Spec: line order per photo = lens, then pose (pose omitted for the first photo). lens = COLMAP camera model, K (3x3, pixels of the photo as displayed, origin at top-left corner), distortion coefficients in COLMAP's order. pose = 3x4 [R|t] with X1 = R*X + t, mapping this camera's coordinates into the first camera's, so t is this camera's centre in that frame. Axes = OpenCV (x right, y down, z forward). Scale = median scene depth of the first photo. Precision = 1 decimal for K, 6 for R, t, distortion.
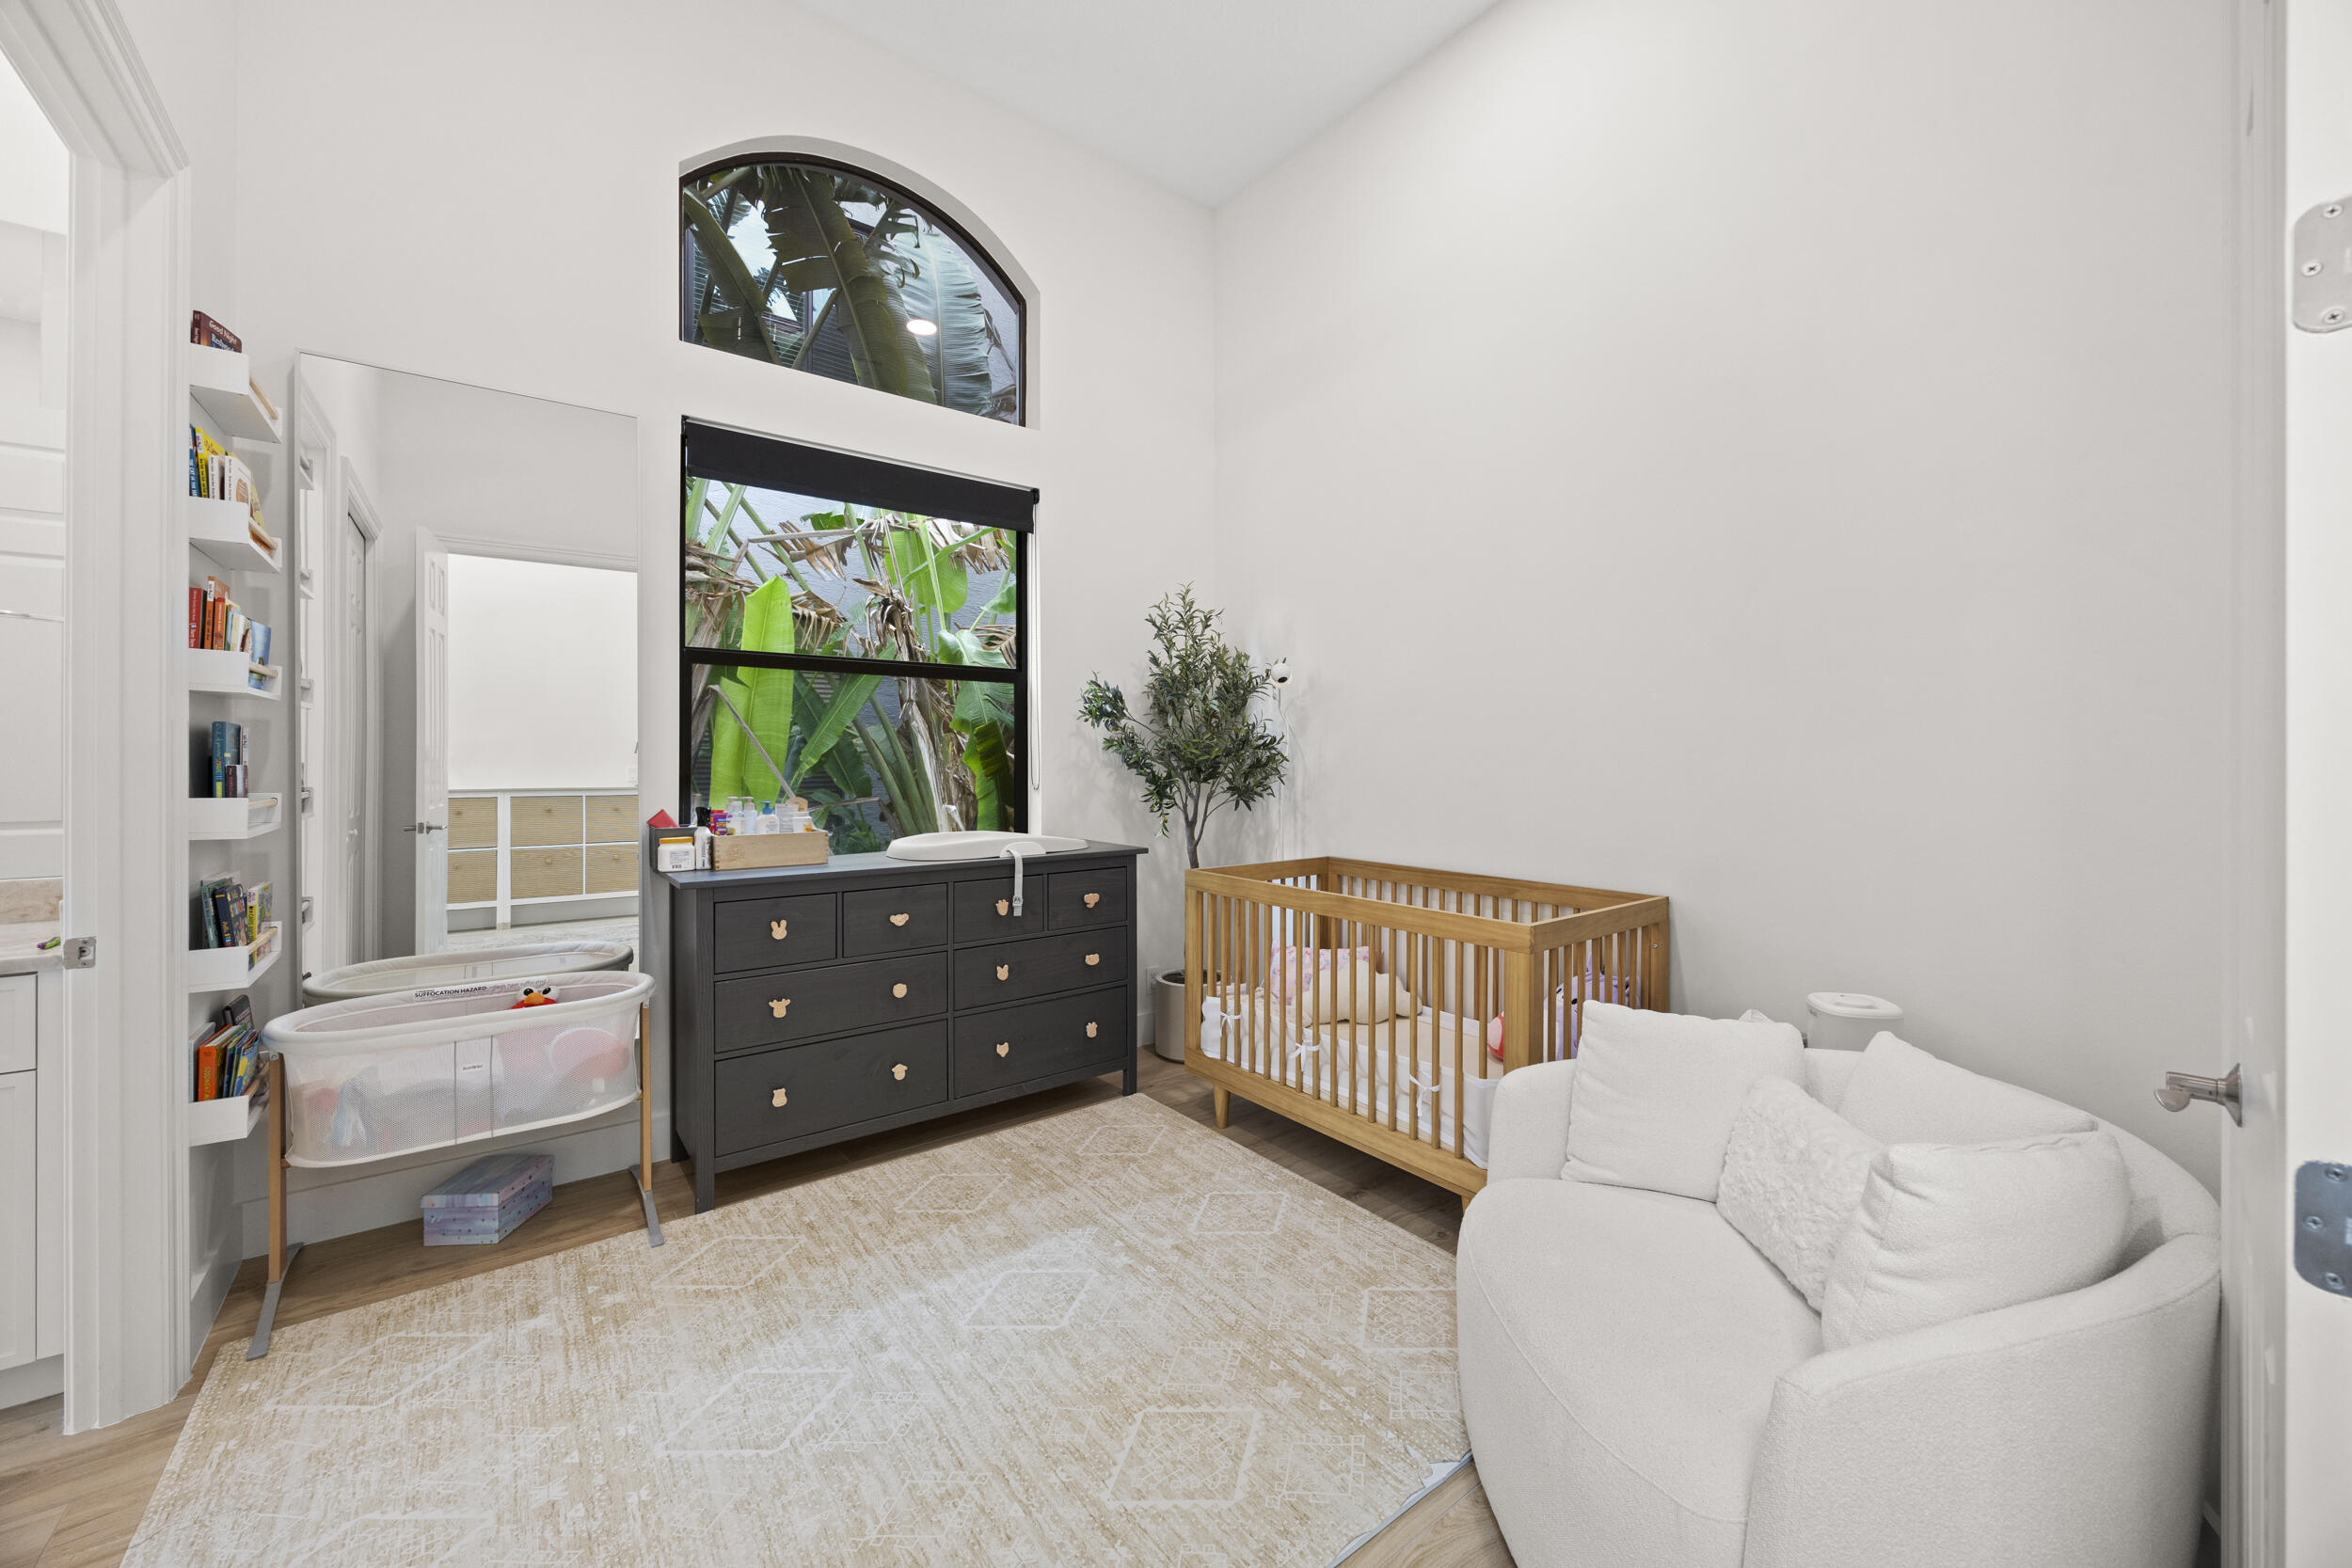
lens RADIAL K [[899.4, 0, 1184.2], [0, 899.4, 770.7], [0, 0, 1]] dist [-0.000746, -0.000489]
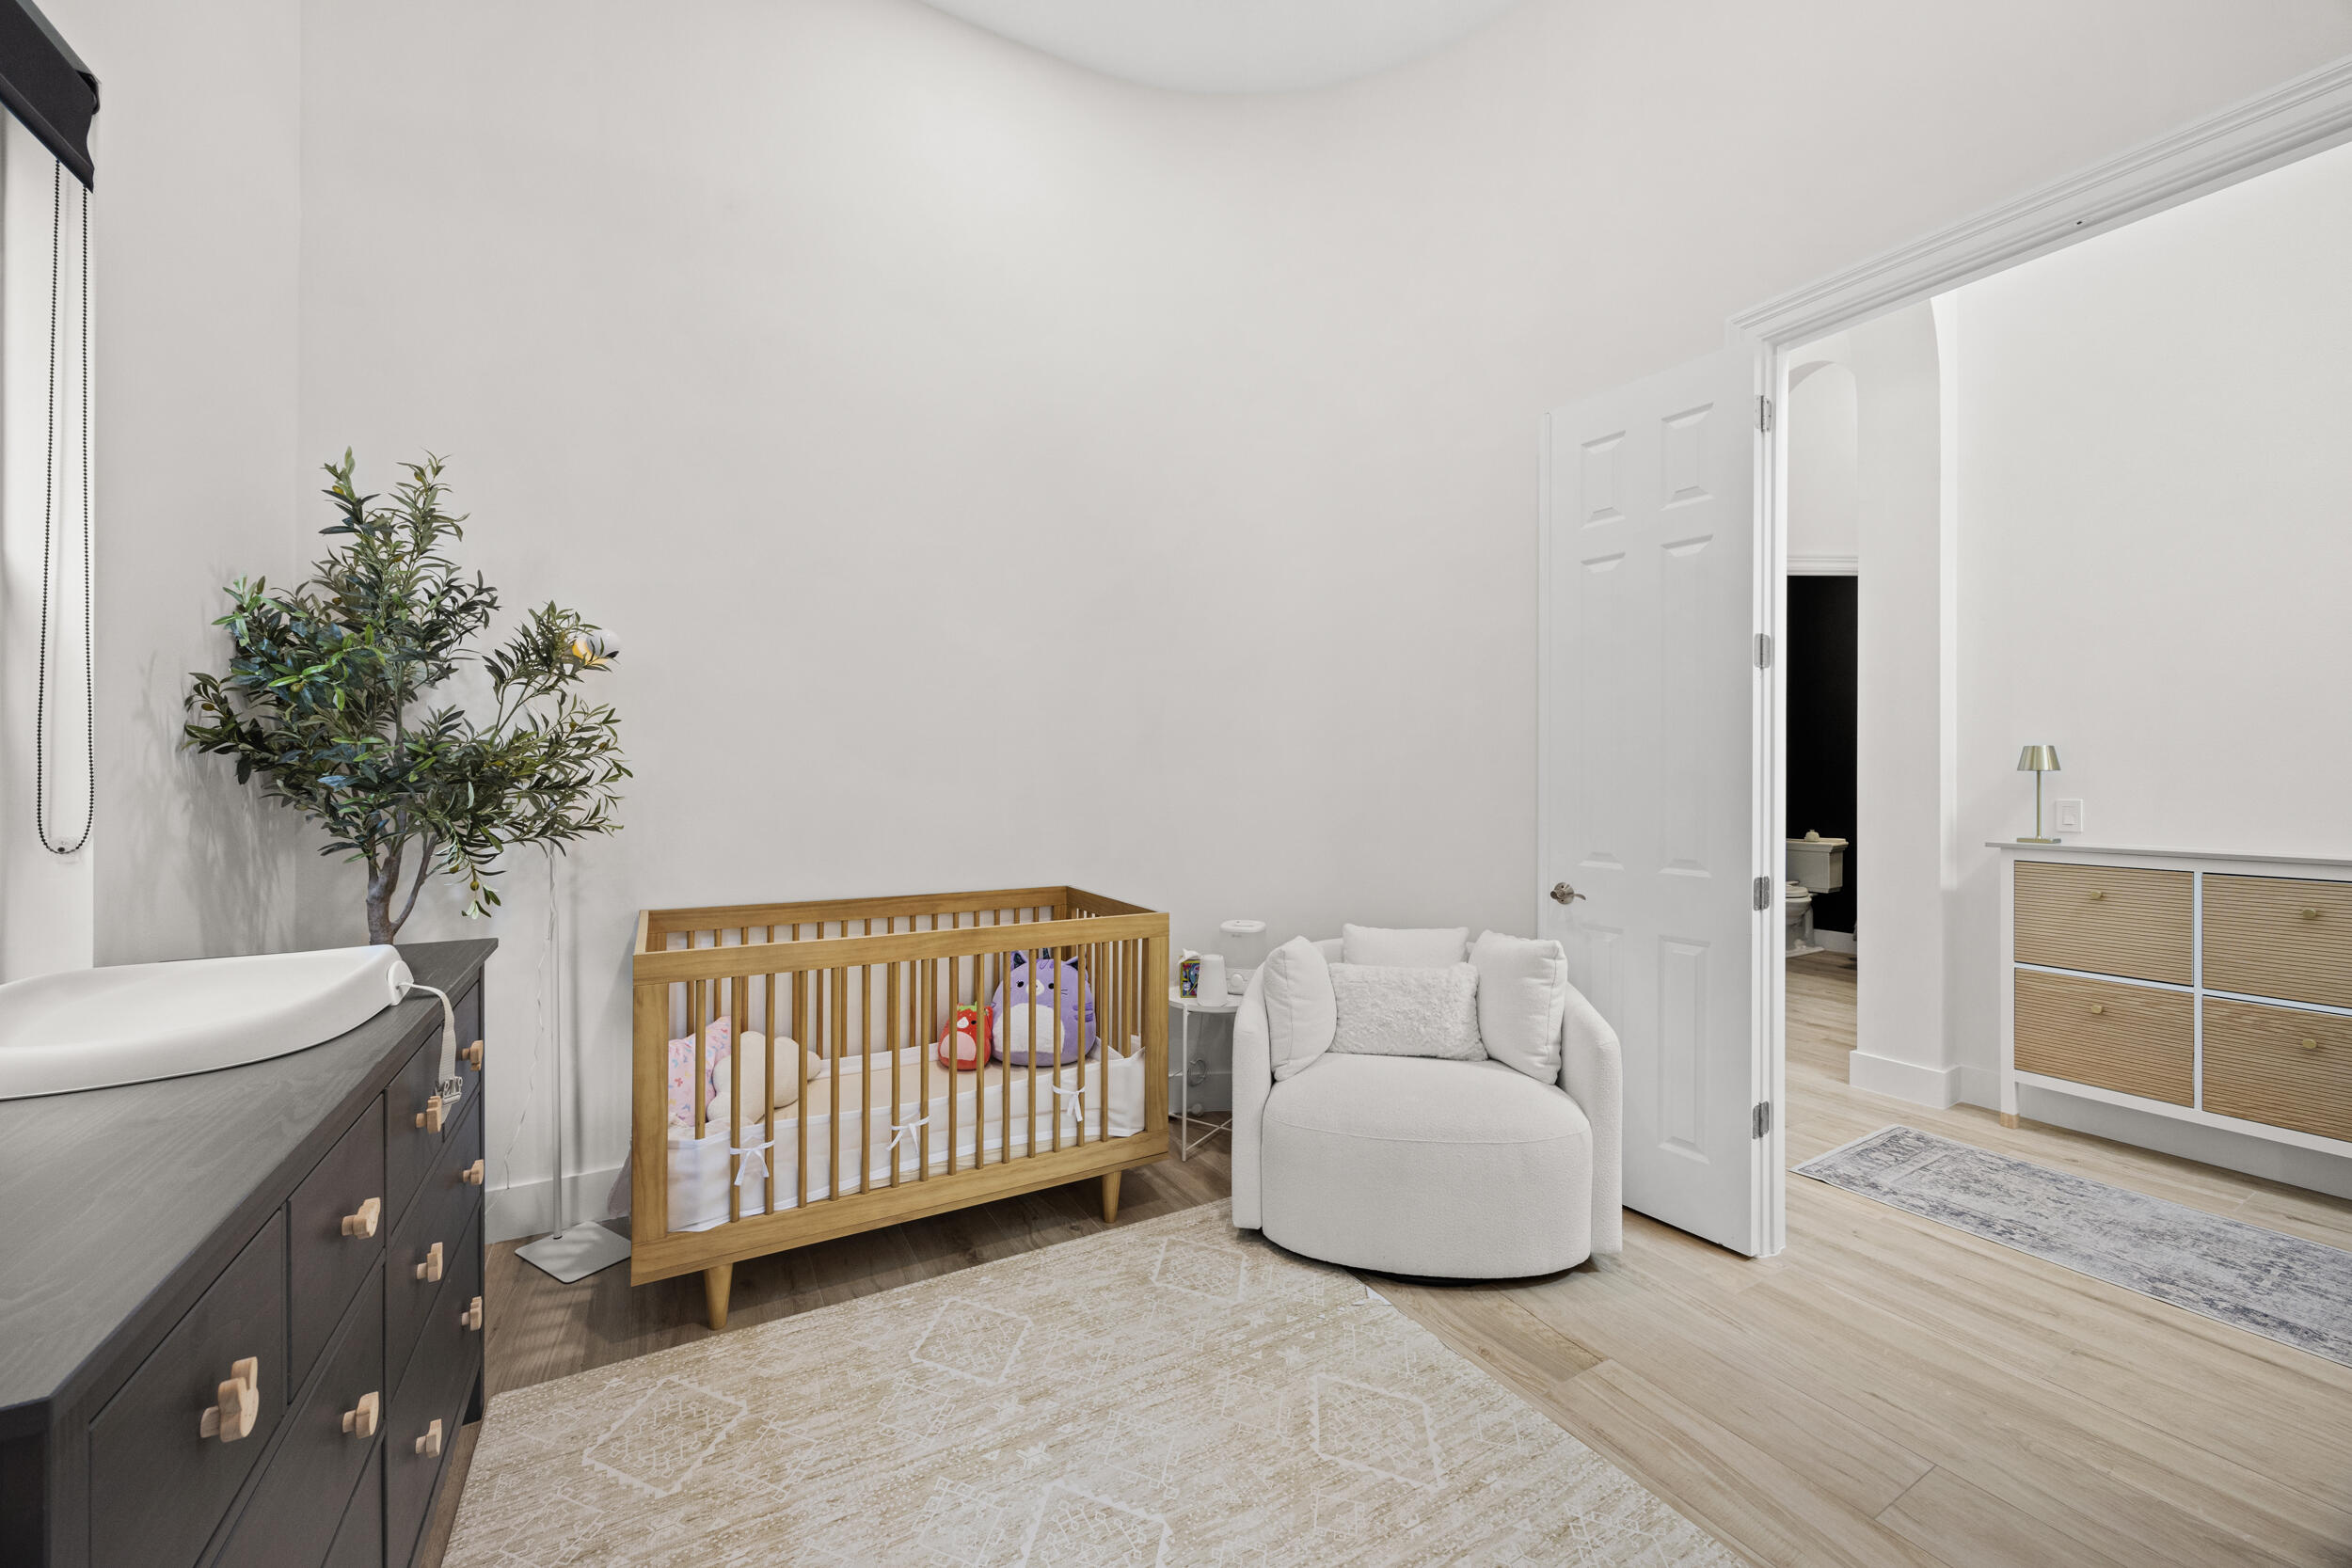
lens RADIAL K [[899.4, 0, 1184.2], [0, 899.4, 770.7], [0, 0, 1]] dist [-0.000746, -0.000489]
pose [[0.132567, 0.003517, 0.991168, -0.682437], [0.008017, 0.999957, -0.004620, -0.011565], [-0.991142, 0.008559, 0.132533, 0.671911]]
